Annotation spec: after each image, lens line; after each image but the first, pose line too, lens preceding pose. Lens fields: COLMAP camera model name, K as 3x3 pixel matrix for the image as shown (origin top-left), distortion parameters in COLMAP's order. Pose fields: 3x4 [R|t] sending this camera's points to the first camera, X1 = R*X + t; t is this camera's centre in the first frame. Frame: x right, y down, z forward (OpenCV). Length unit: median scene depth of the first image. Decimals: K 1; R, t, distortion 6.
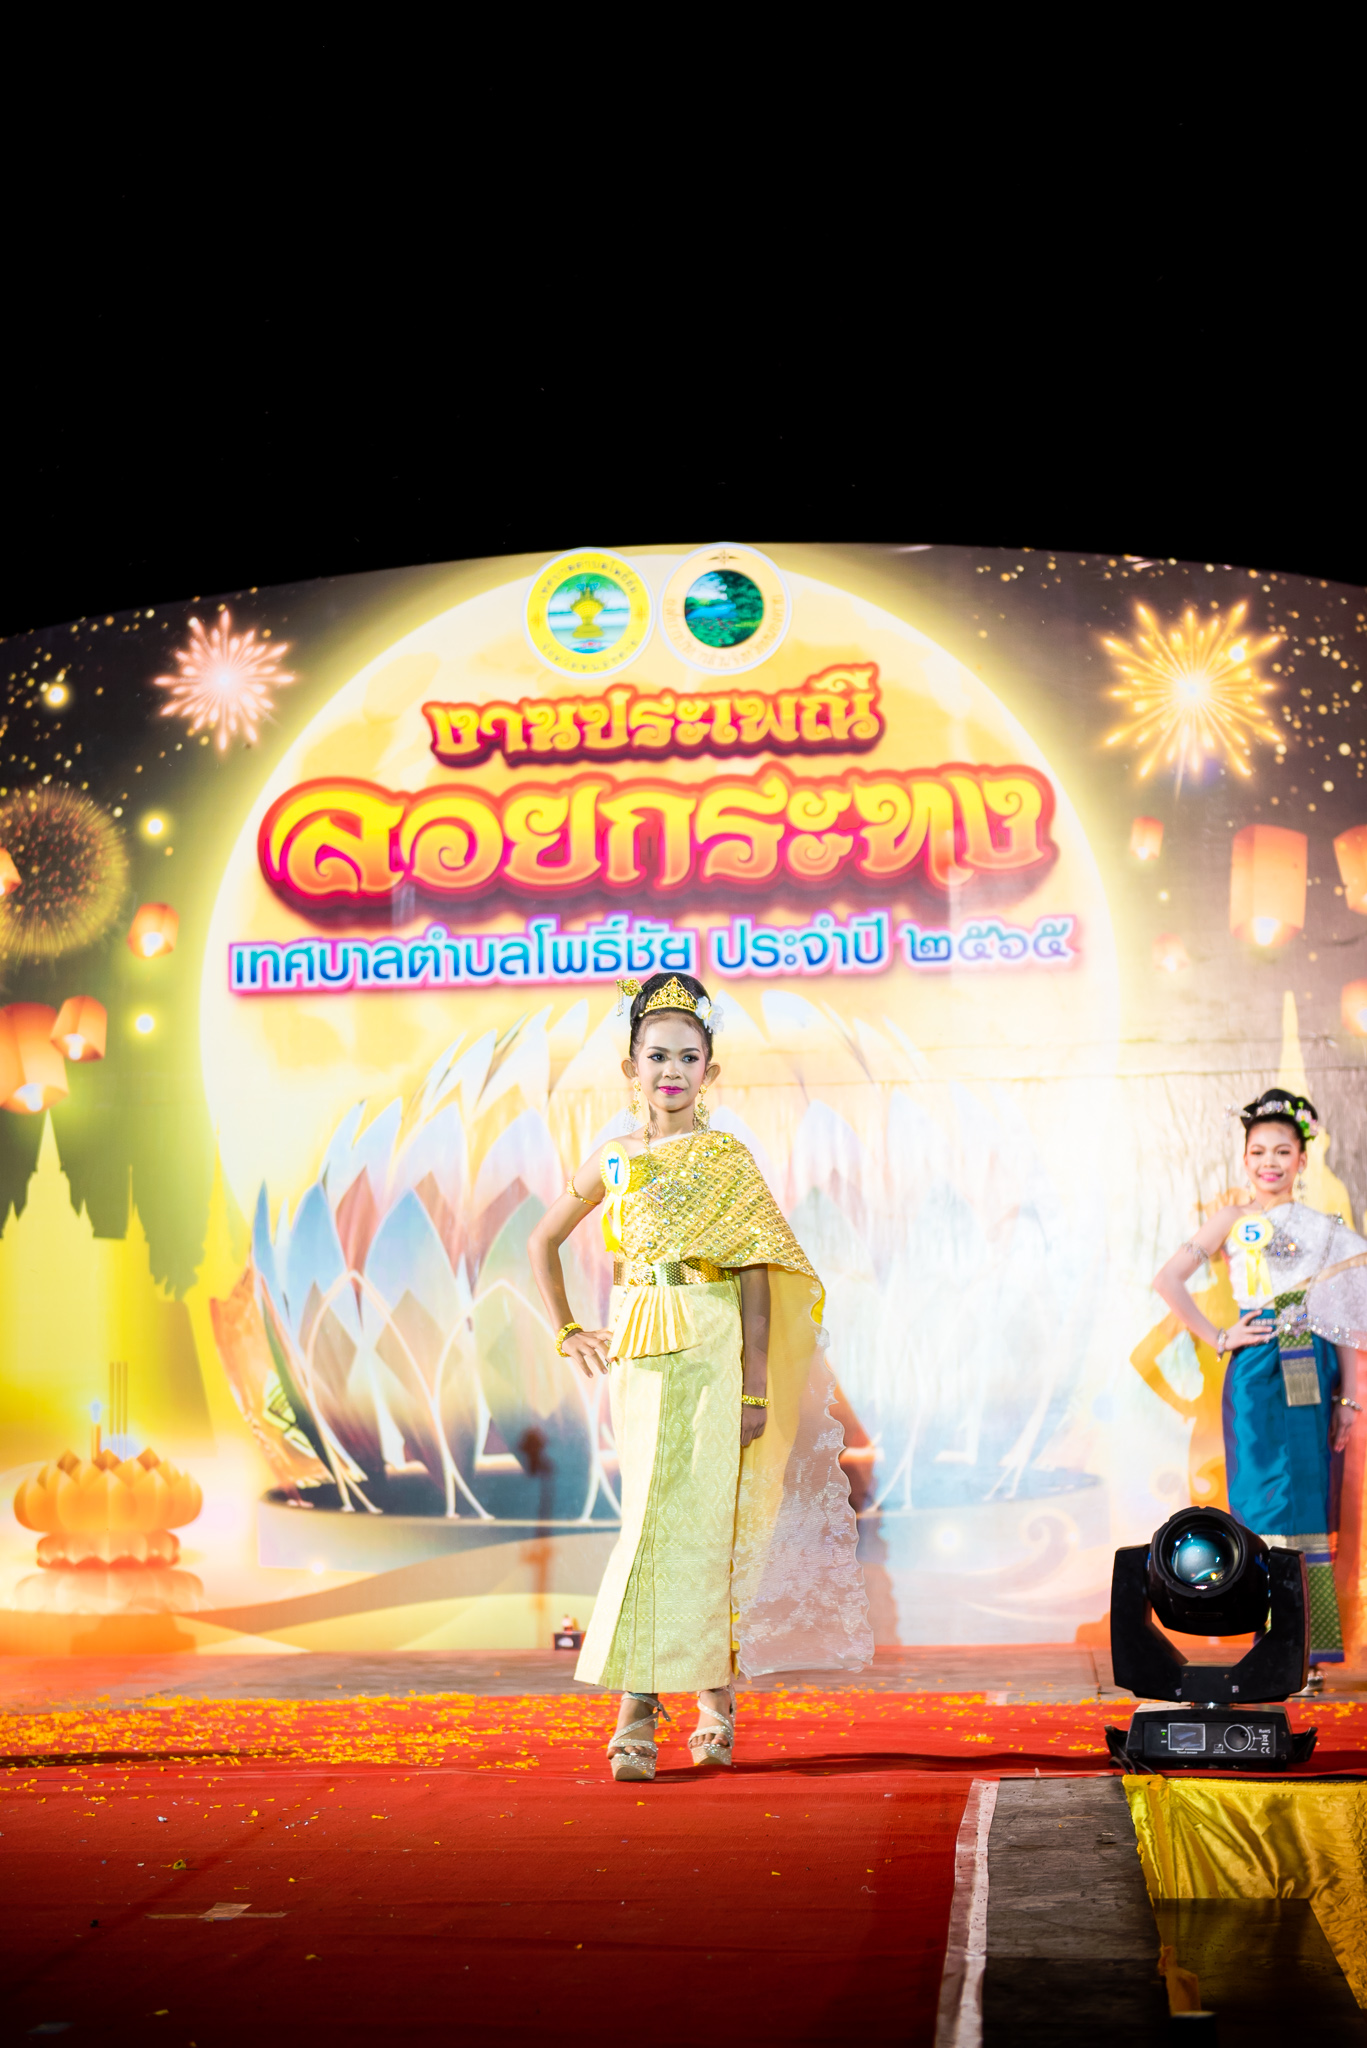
lens RADIAL K [[3869.9, 0, 675.9], [0, 3869.9, 1021.4], [0, 0, 1]] dist [0.157560, -0.471746]
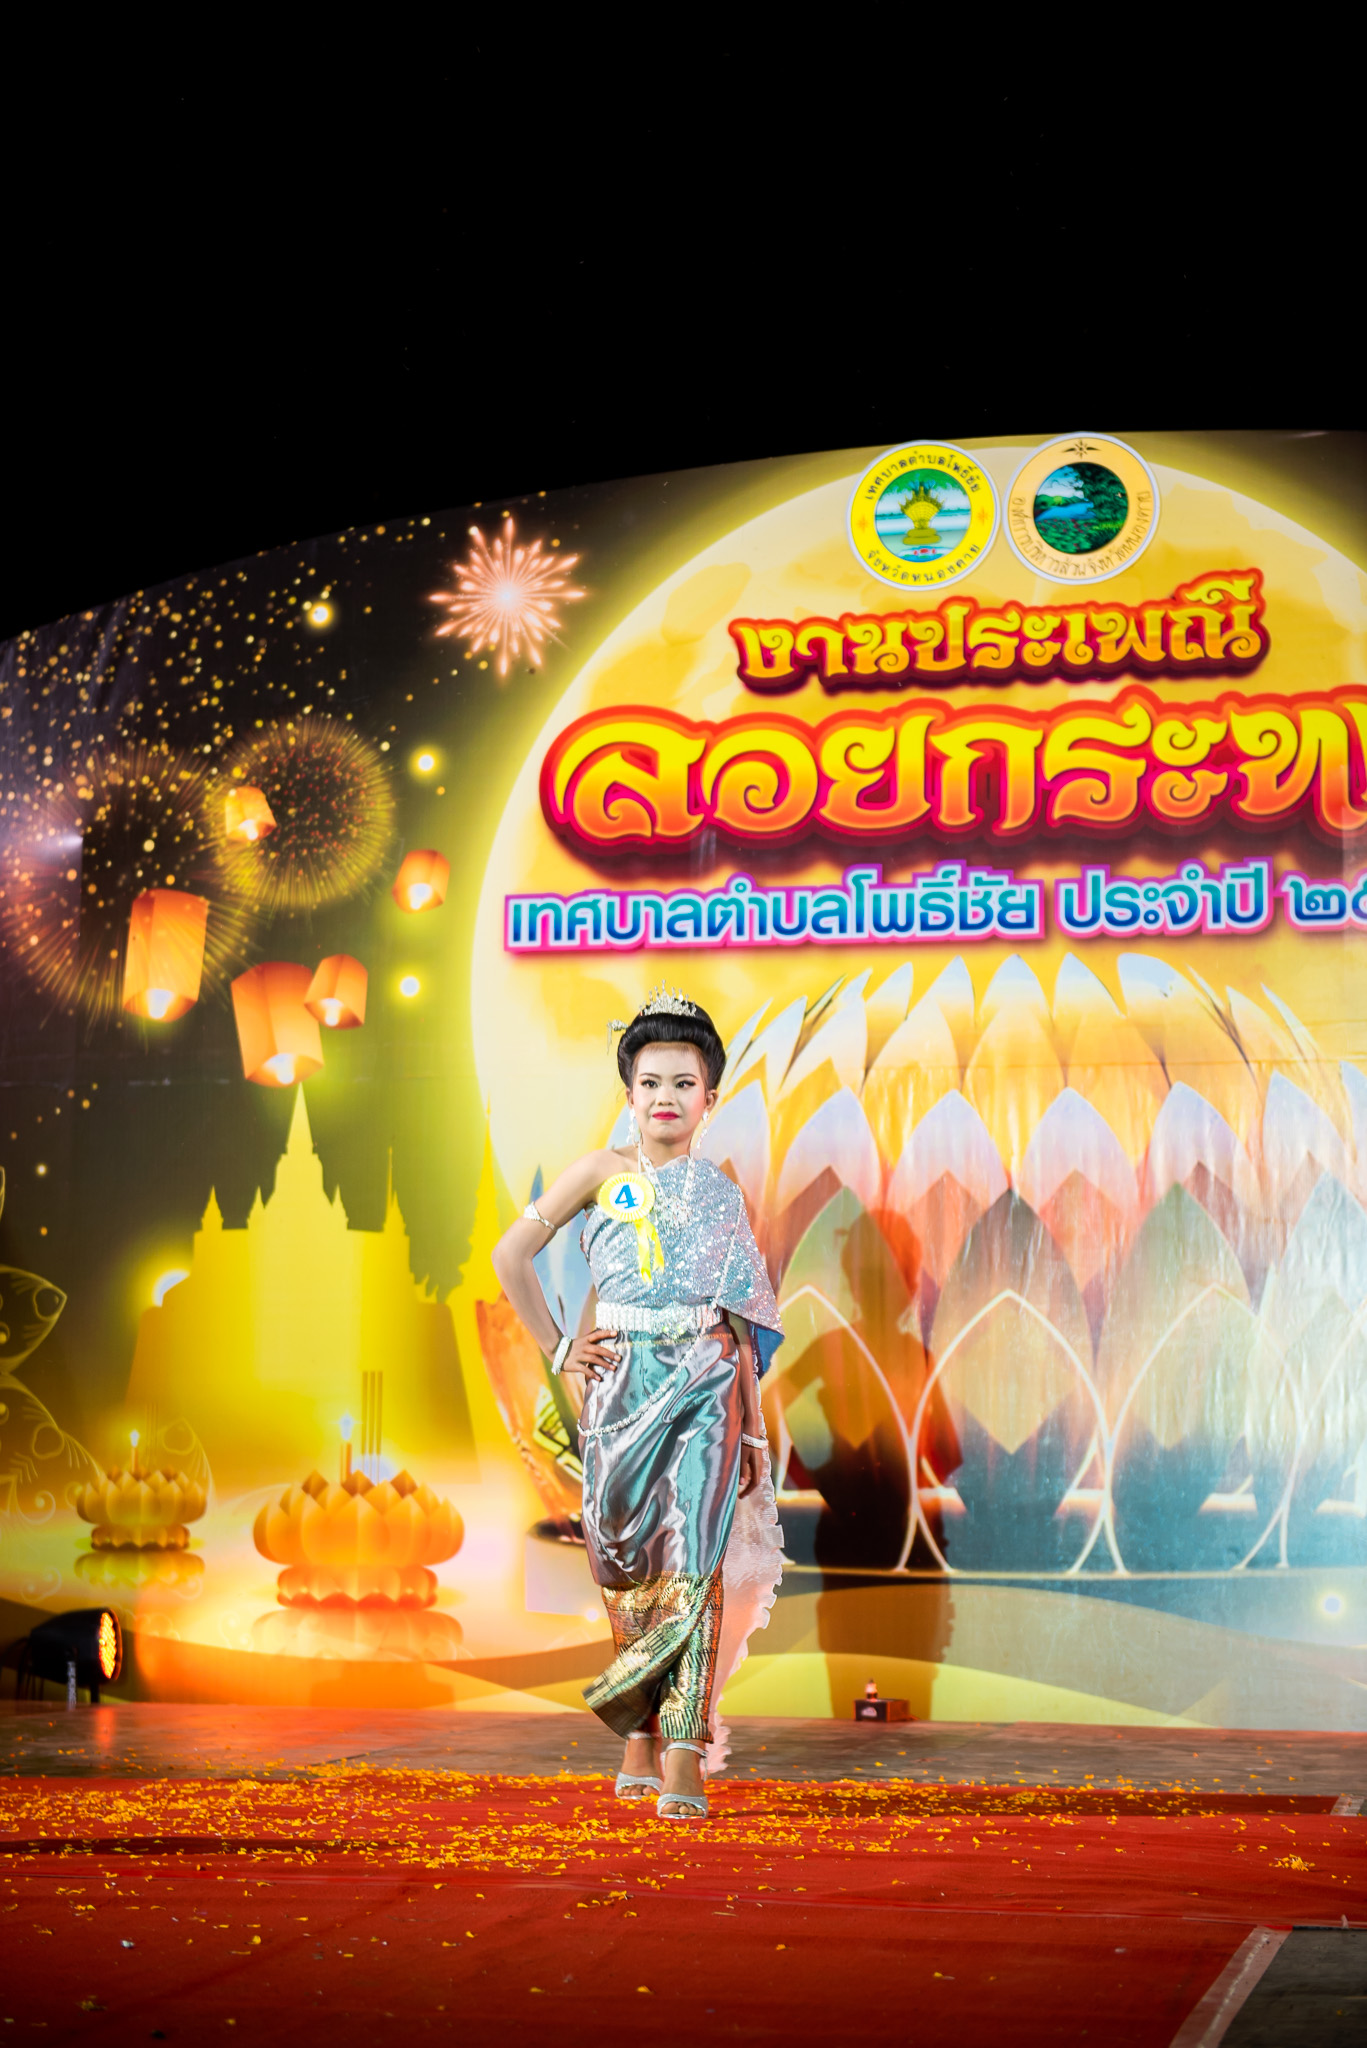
lens RADIAL K [[3869.9, 0, 675.9], [0, 3869.9, 1021.4], [0, 0, 1]] dist [0.157560, -0.471746]
pose [[0.991998, 0.010703, -0.125802, 0.033162], [-0.012487, 0.999832, -0.013402, 0.019576], [0.125637, 0.014866, 0.991965, 0.140551]]
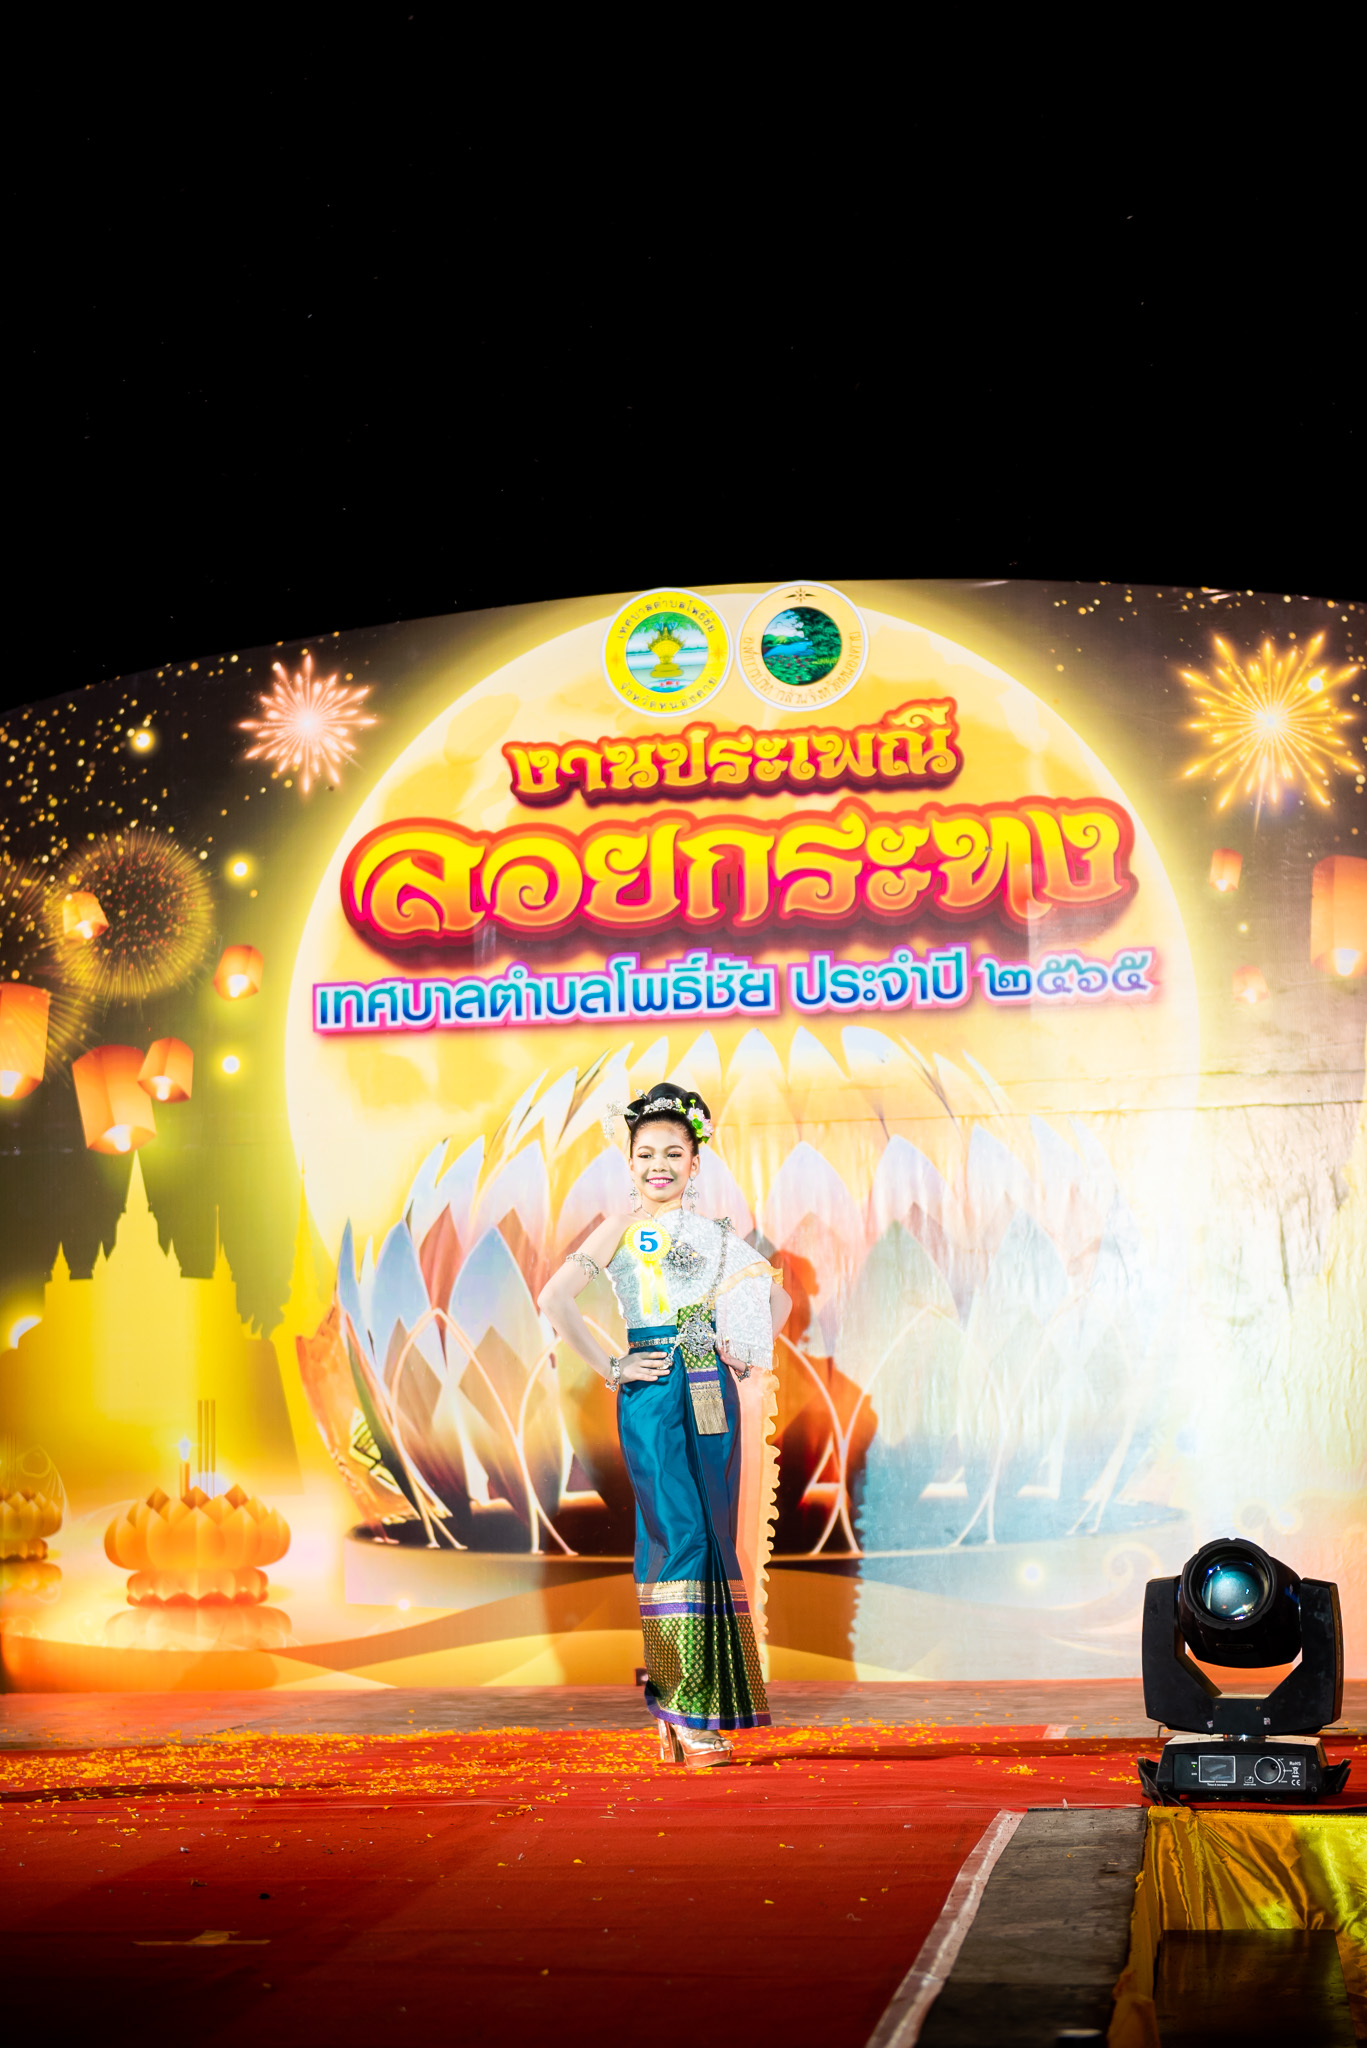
lens RADIAL K [[3869.9, 0, 675.9], [0, 3869.9, 1021.4], [0, 0, 1]] dist [0.157560, -0.471746]
pose [[0.999101, -0.008929, -0.041435, 0.020818], [0.008493, 0.999907, -0.010670, 0.001137], [0.041526, 0.010308, 0.999084, -0.002758]]
